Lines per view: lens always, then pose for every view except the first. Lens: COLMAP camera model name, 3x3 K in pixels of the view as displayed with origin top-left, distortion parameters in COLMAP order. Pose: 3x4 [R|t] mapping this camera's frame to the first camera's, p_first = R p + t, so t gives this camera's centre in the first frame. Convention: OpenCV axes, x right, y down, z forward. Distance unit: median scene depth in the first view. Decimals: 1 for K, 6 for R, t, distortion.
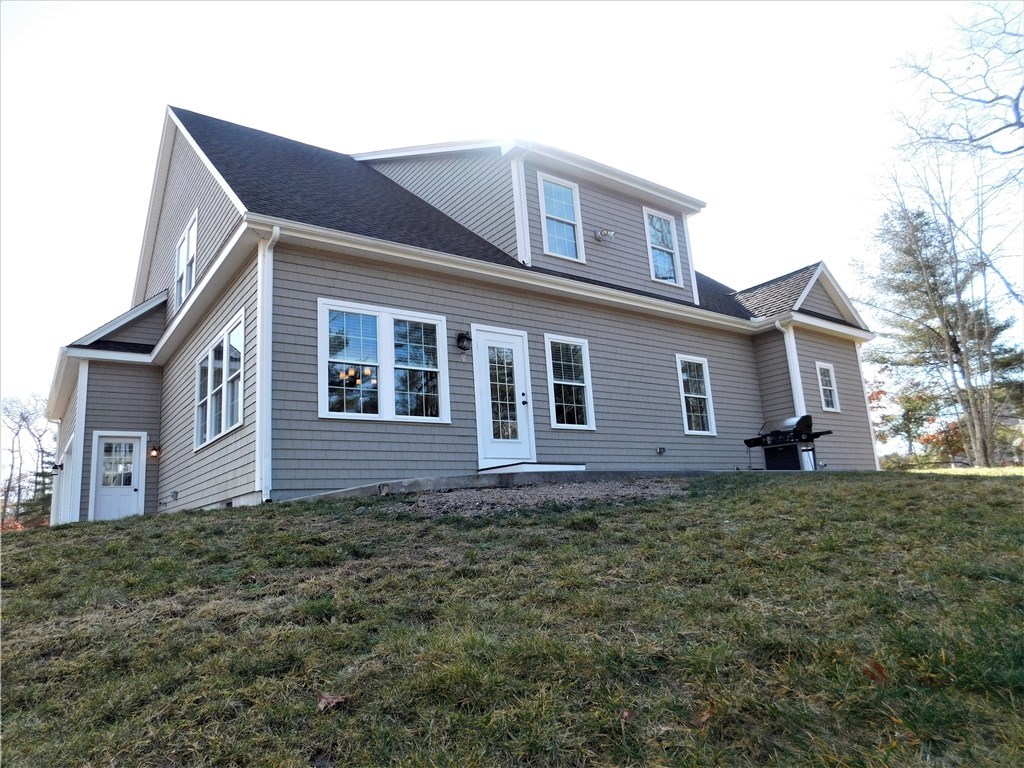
lens RADIAL K [[673.7, 0, 512.0], [0, 673.7, 384.0], [0, 0, 1]] dist [-0.039490, 0.003829]
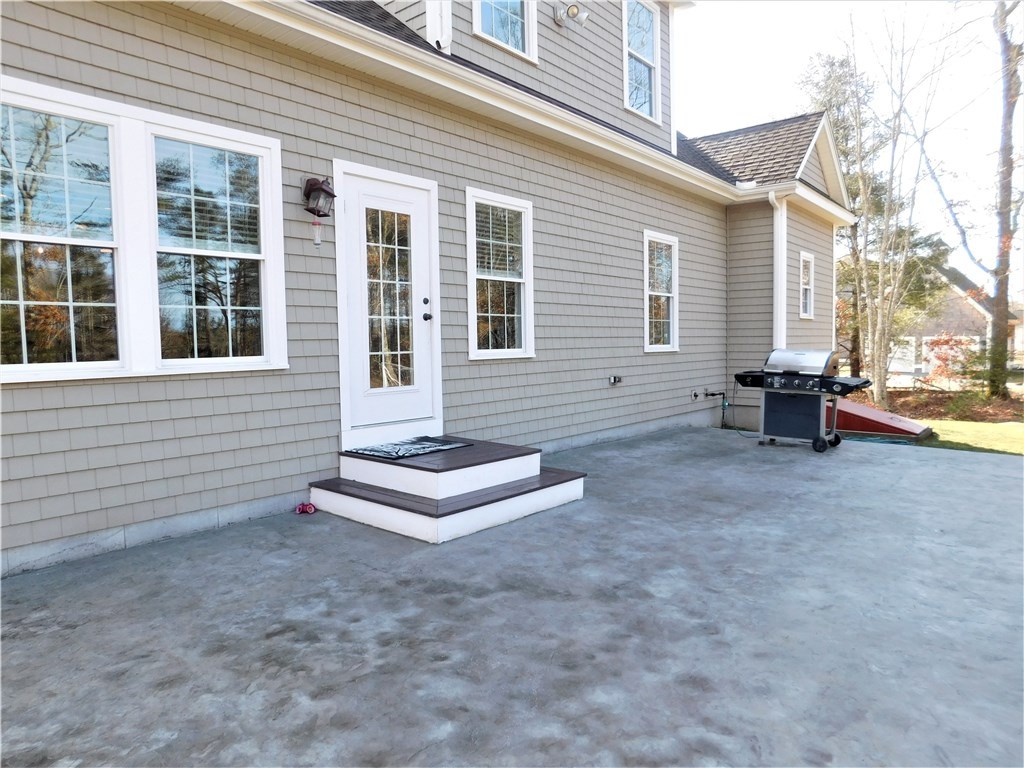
lens RADIAL K [[673.7, 0, 512.0], [0, 673.7, 384.0], [0, 0, 1]] dist [-0.039490, 0.003829]
pose [[0.971799, 0.036037, 0.233043, -0.038281], [-0.095699, 0.963484, 0.250079, -0.059980], [-0.215521, -0.265329, 0.939761, 0.423723]]
